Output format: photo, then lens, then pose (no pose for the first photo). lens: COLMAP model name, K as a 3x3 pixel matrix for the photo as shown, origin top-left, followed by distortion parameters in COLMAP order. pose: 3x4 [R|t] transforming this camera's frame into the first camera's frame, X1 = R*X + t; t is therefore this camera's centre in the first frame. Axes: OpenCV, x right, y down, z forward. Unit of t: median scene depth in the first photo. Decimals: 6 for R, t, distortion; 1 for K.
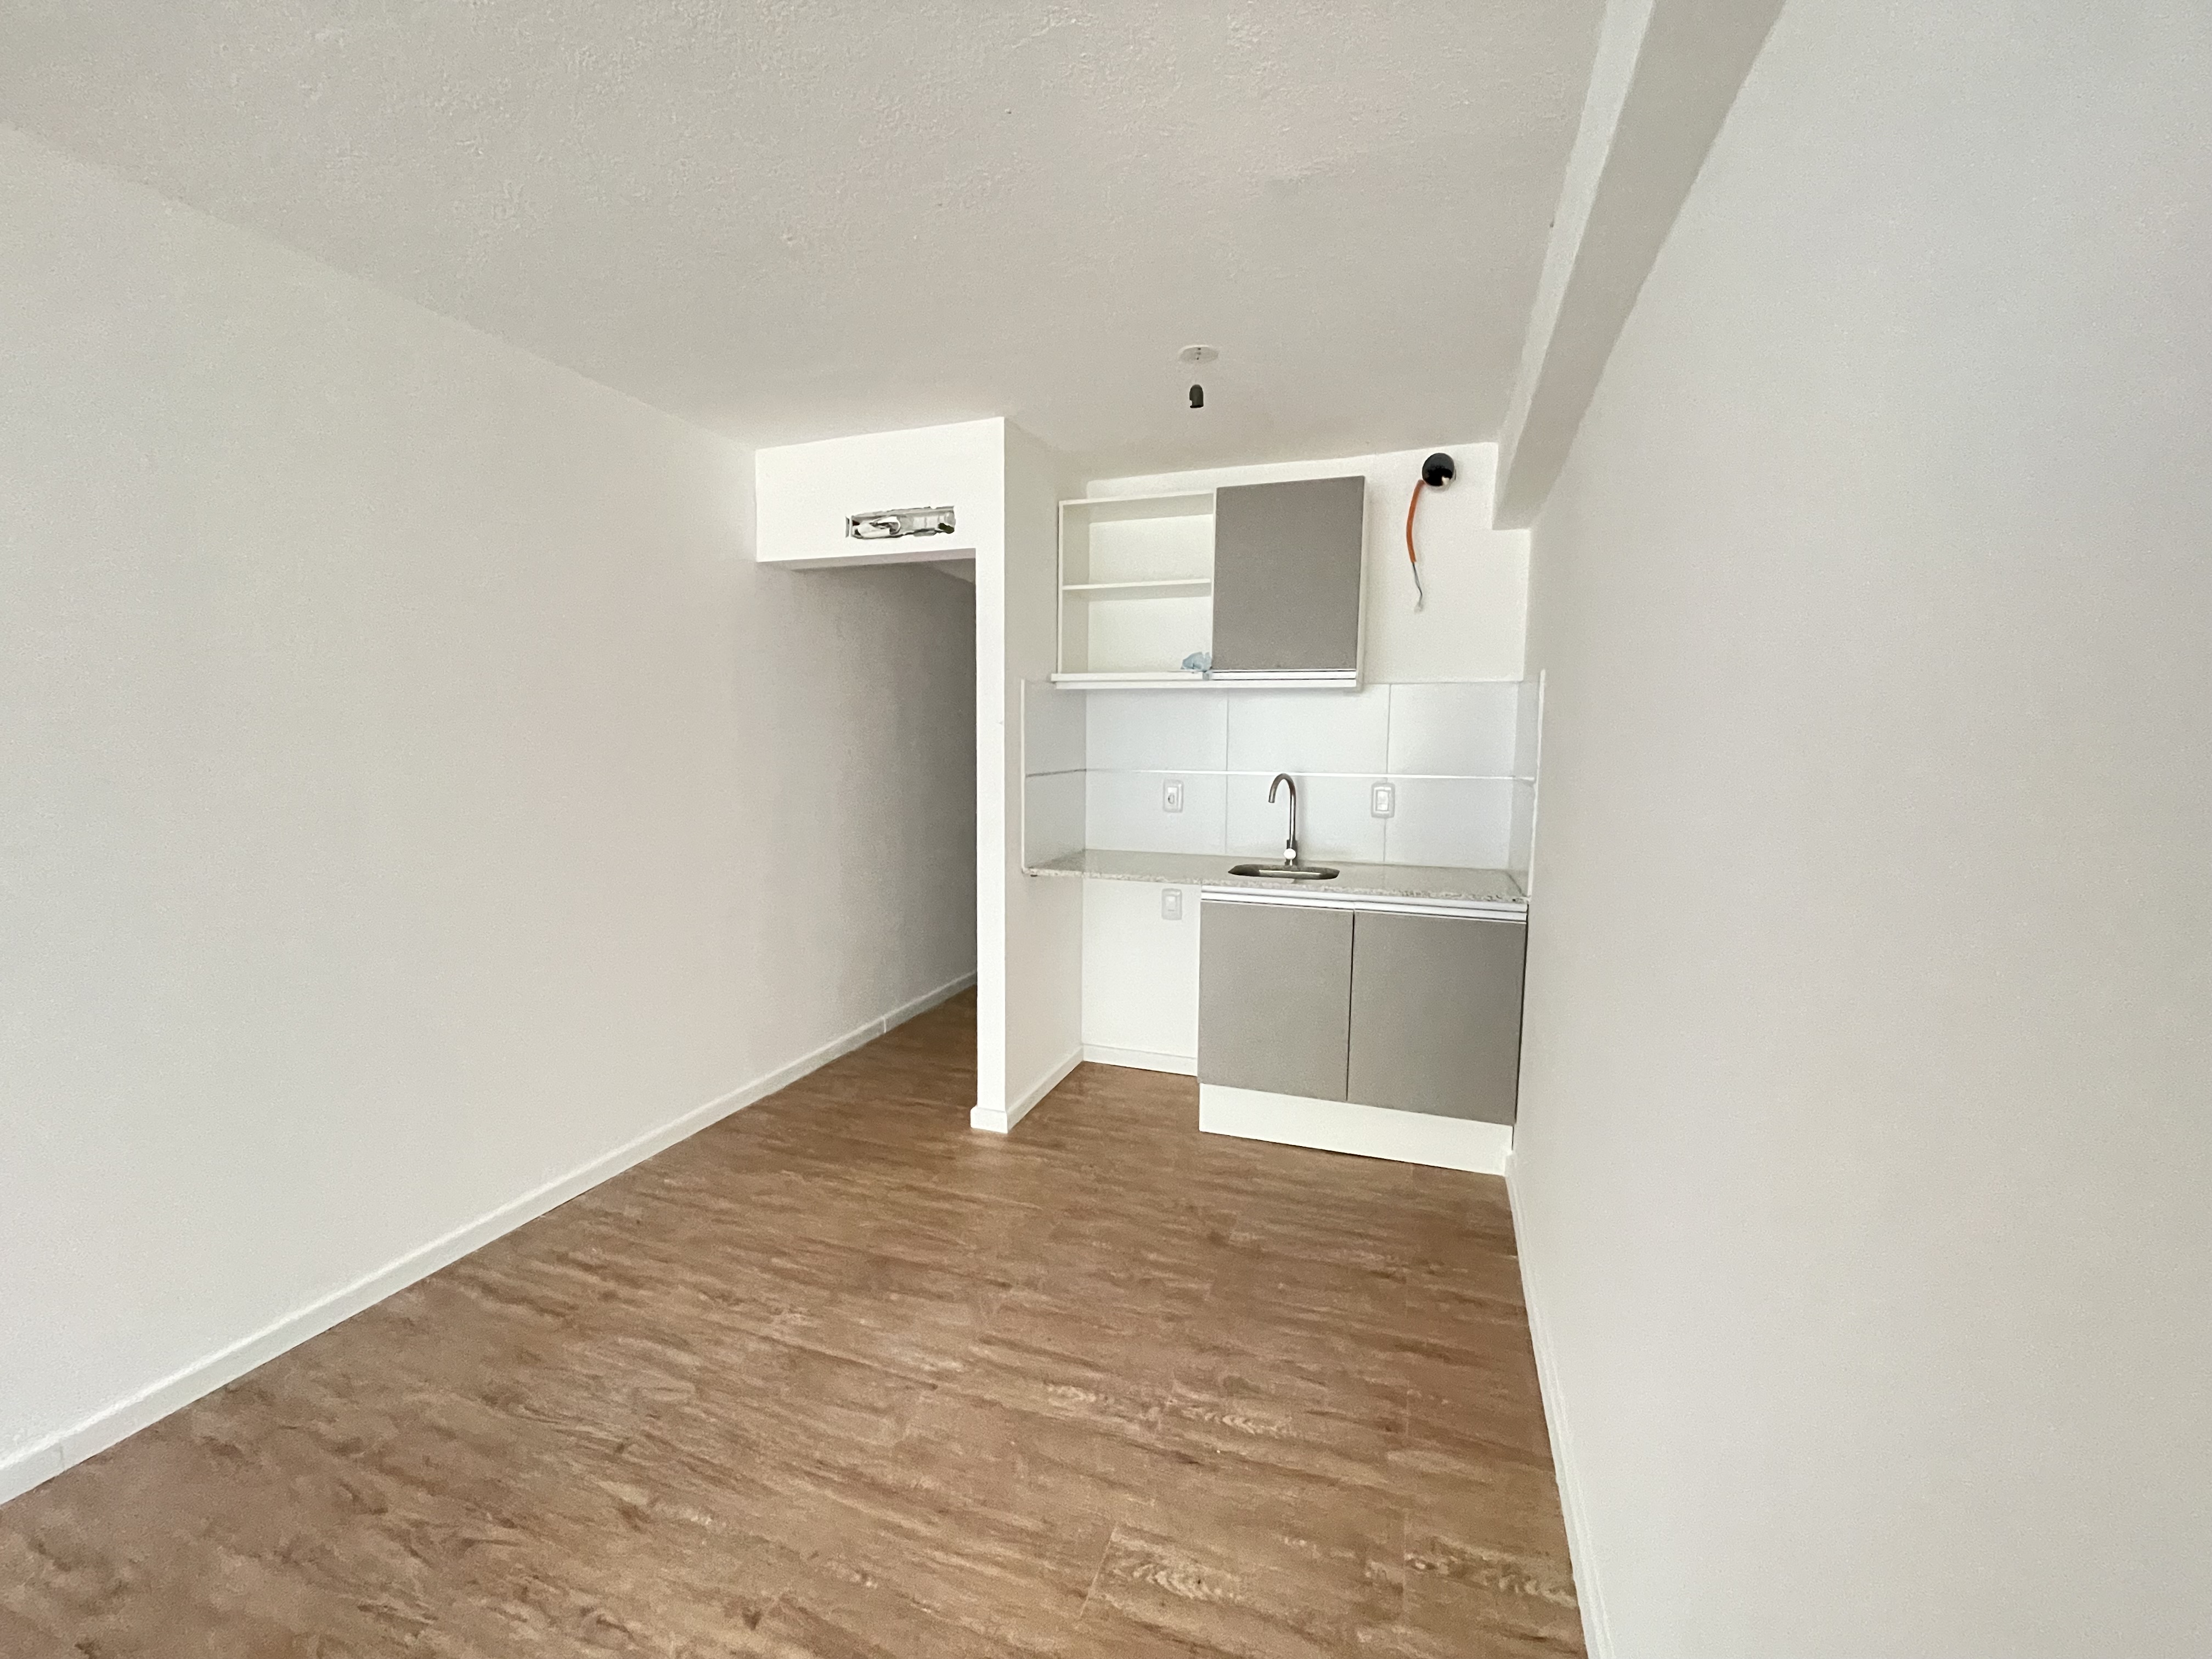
lens RADIAL K [[889.5, 0, 1114.1], [0, 889.5, 838.0], [0, 0, 1]] dist [0.001611, 0.000475]
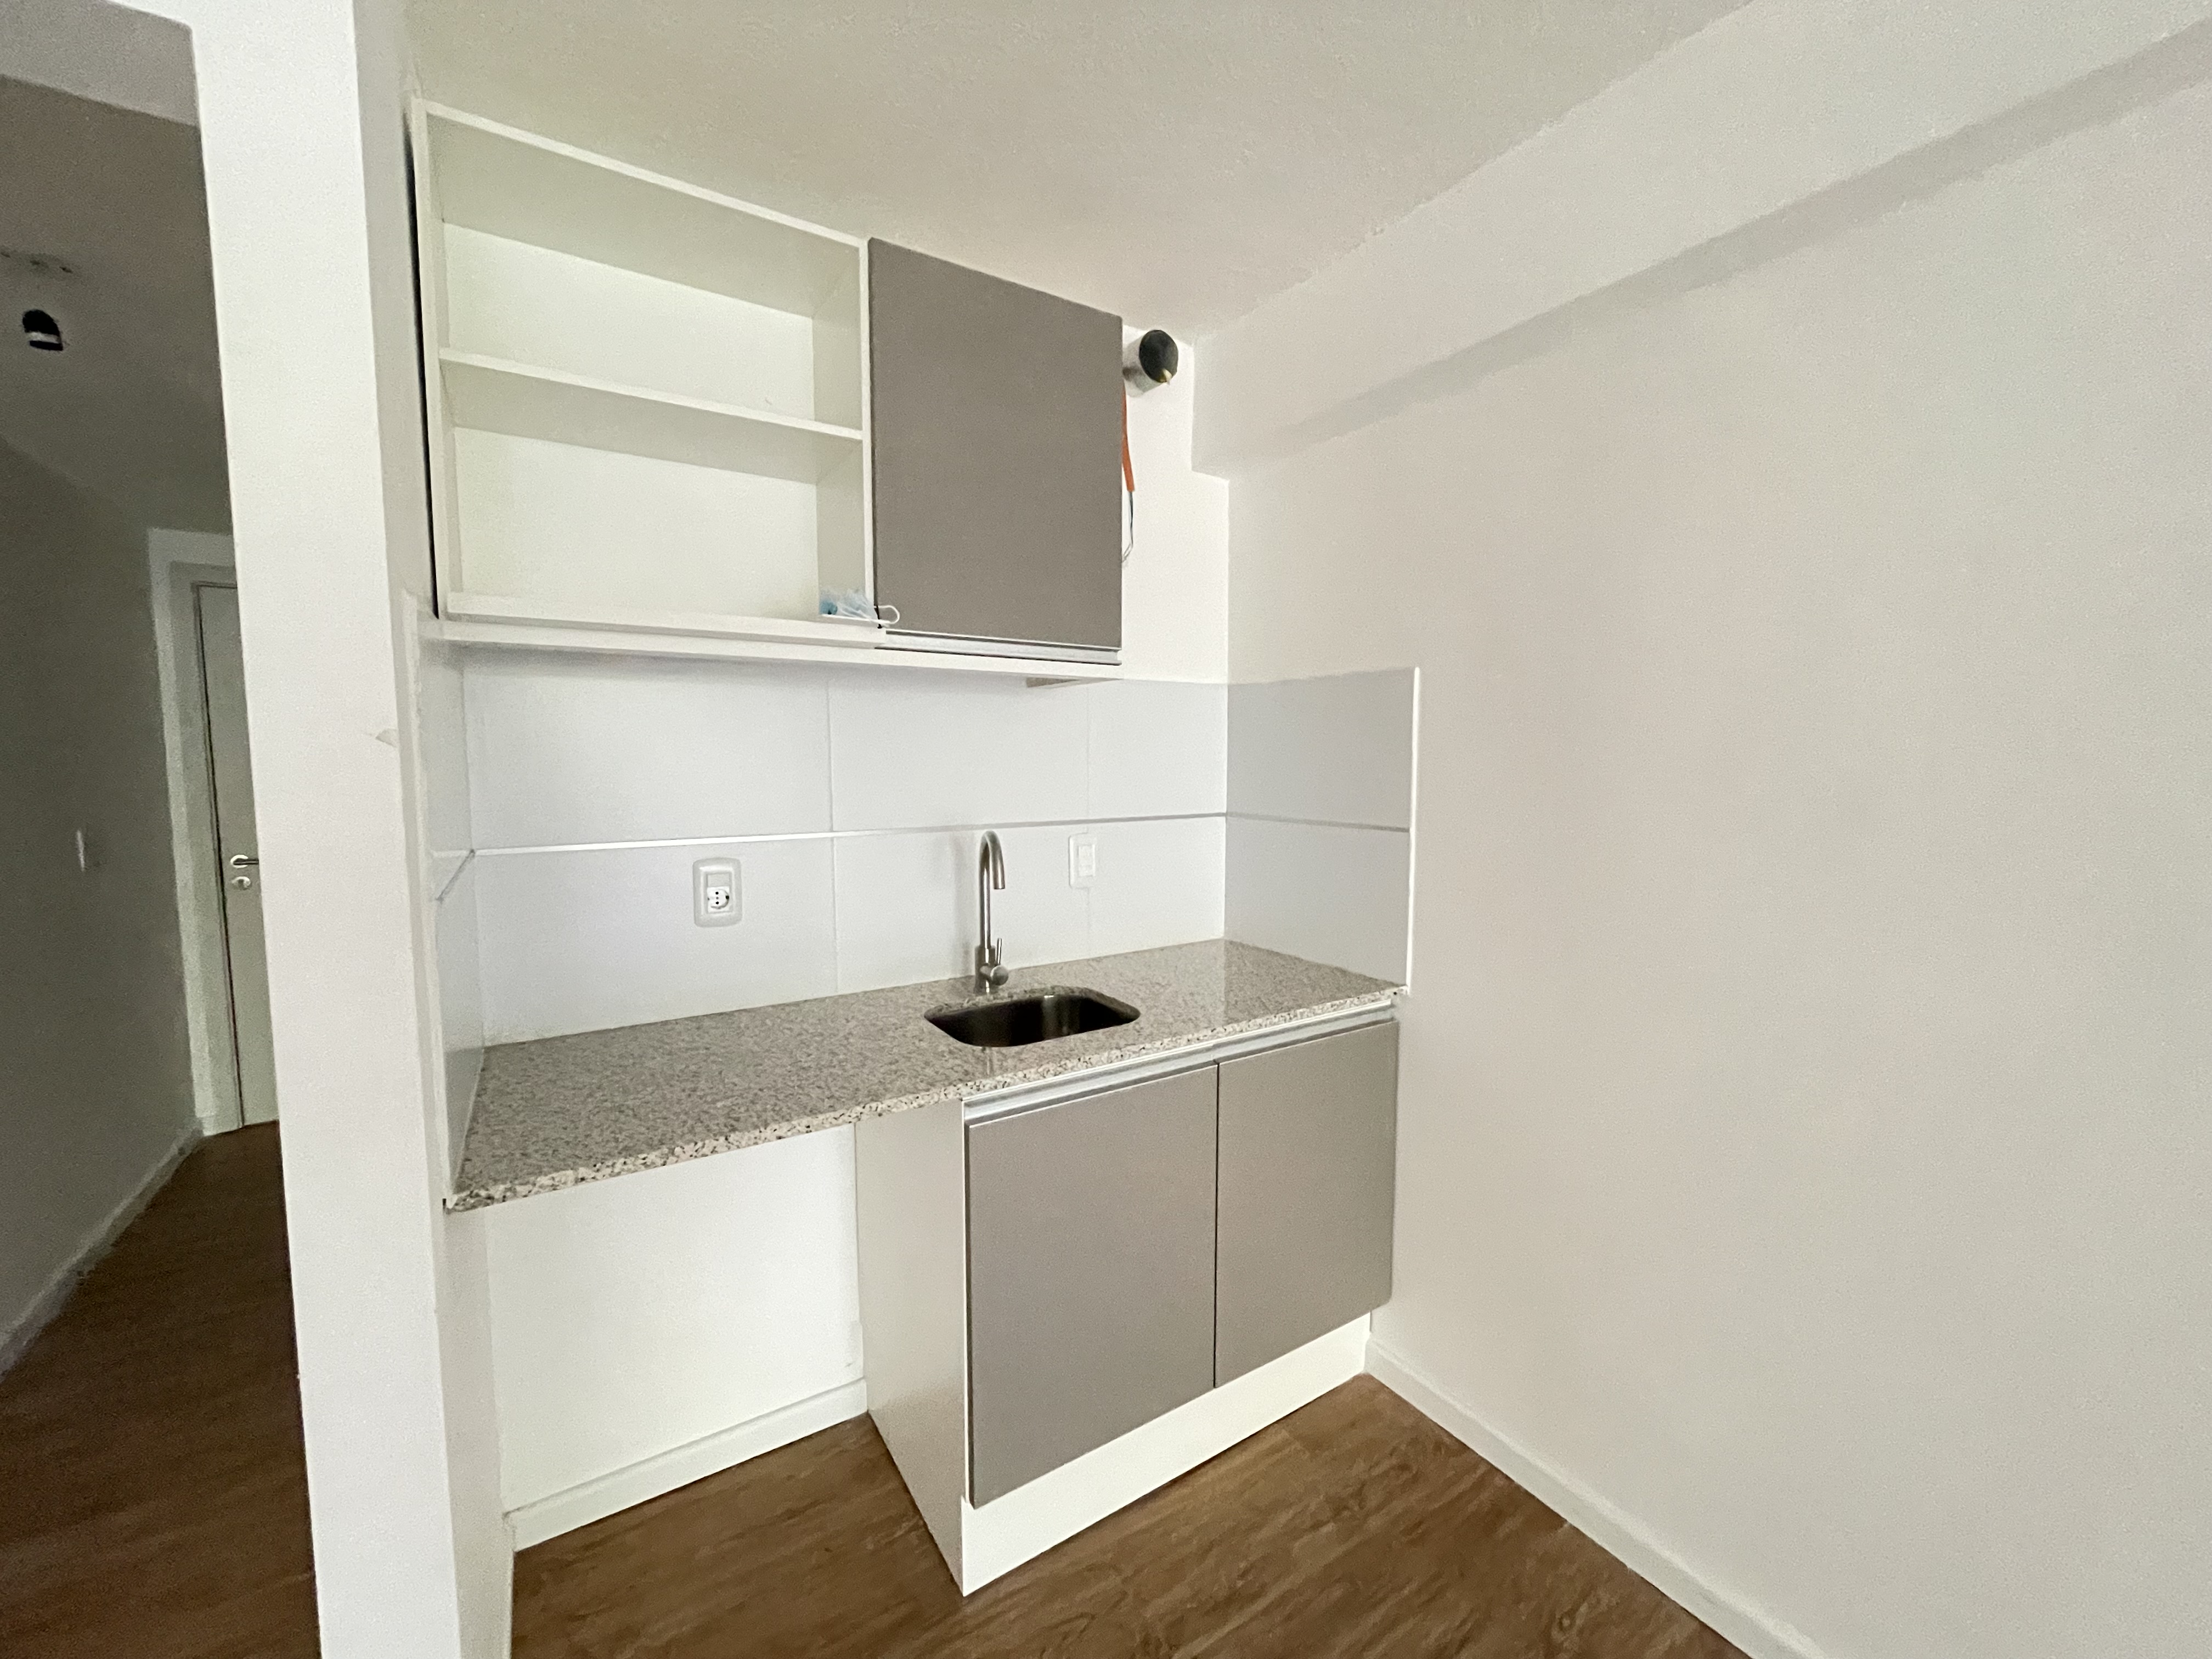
lens RADIAL K [[889.5, 0, 1103.0], [0, 889.5, 833.1], [0, 0, 1]] dist [0.001611, 0.000475]
pose [[0.624583, -0.076982, 0.777155, -0.201806], [0.093543, 0.995340, 0.023416, -0.082288], [-0.775336, 0.058073, 0.628873, 0.641763]]
